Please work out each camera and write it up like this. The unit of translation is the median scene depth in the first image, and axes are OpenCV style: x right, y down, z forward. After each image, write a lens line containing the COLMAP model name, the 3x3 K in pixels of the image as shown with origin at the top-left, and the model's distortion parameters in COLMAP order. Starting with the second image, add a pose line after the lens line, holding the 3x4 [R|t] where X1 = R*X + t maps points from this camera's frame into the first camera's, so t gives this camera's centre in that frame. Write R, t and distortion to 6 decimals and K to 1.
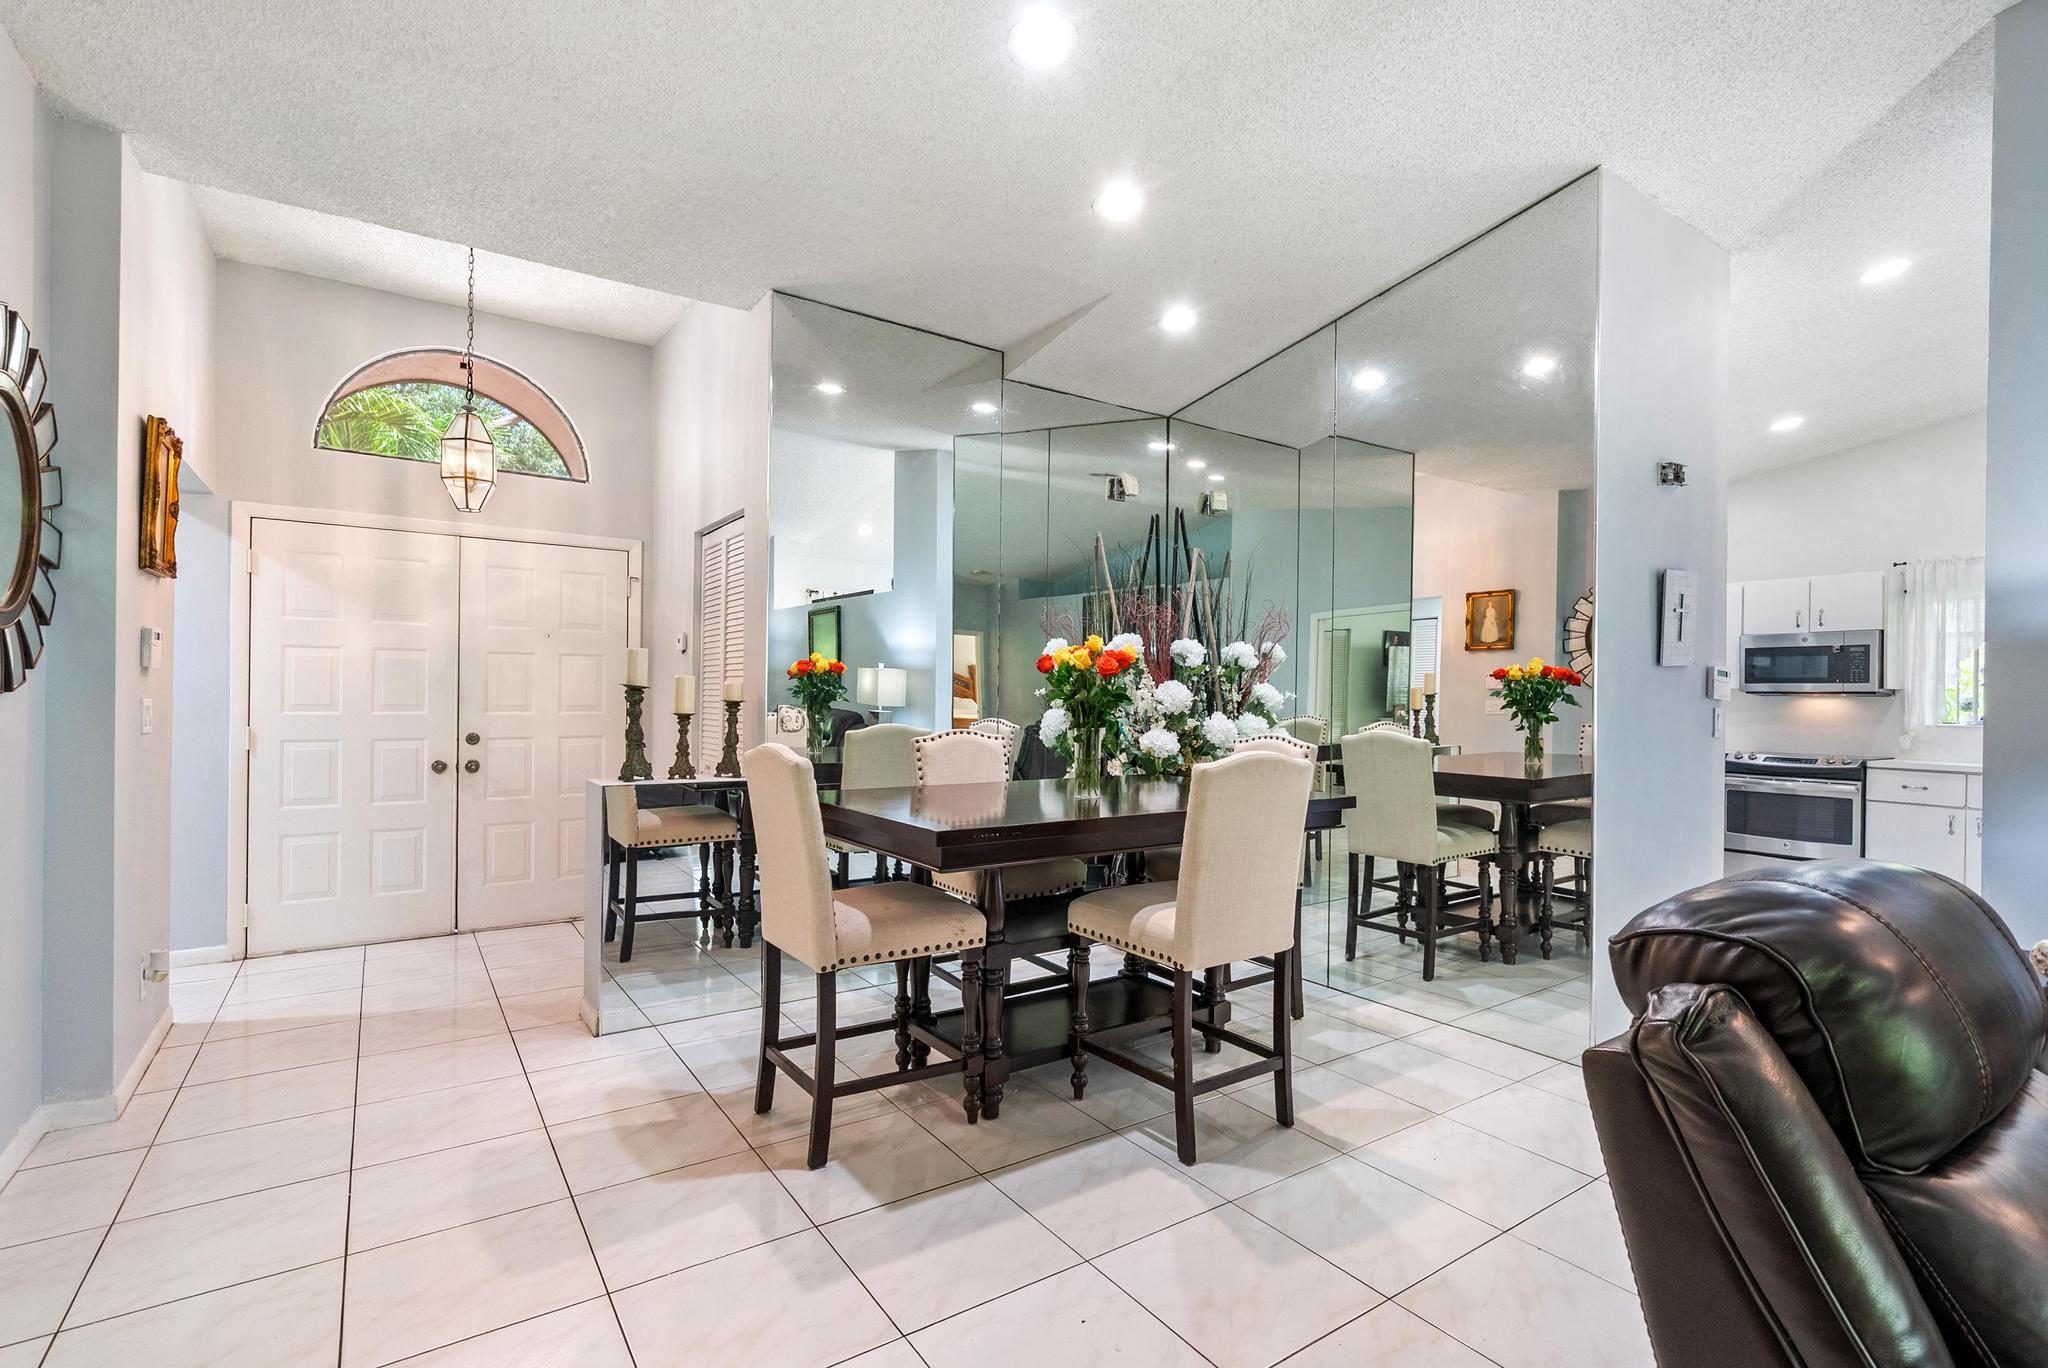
lens RADIAL K [[936.6, 0, 1036.8], [0, 936.6, 702.8], [0, 0, 1]] dist [-0.002306, -0.000631]
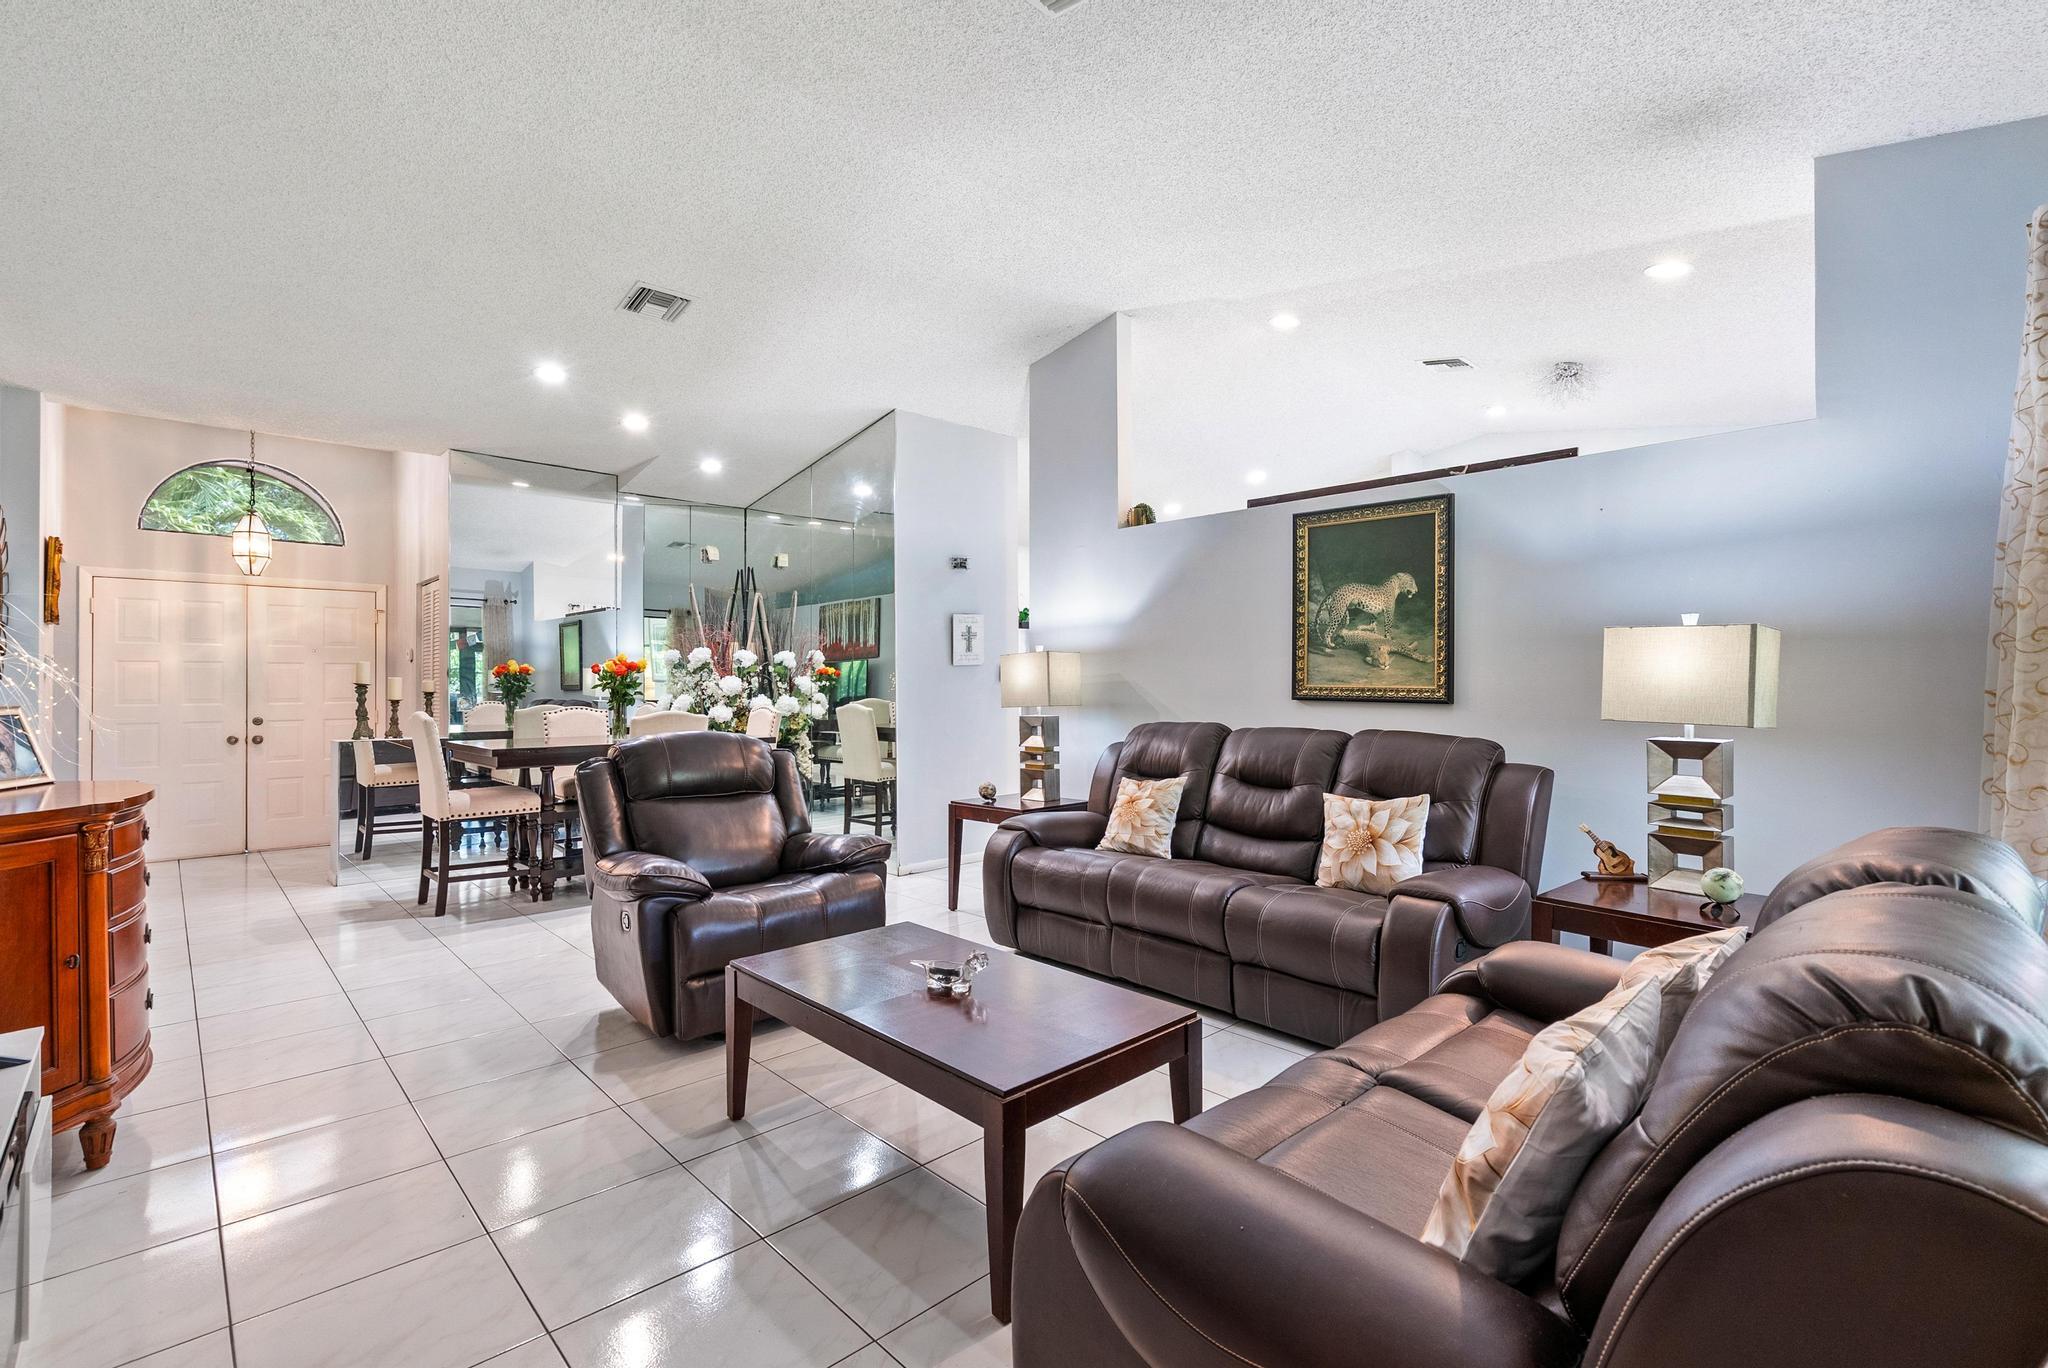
lens RADIAL K [[905.0, 0, 1024.0], [0, 905.0, 684.0], [0, 0, 1]] dist [-0.001639, -0.000342]
pose [[0.988397, -0.014887, 0.151164, 0.413776], [0.016638, 0.999808, -0.010331, 0.015850], [-0.150981, 0.012726, 0.988455, -0.649421]]
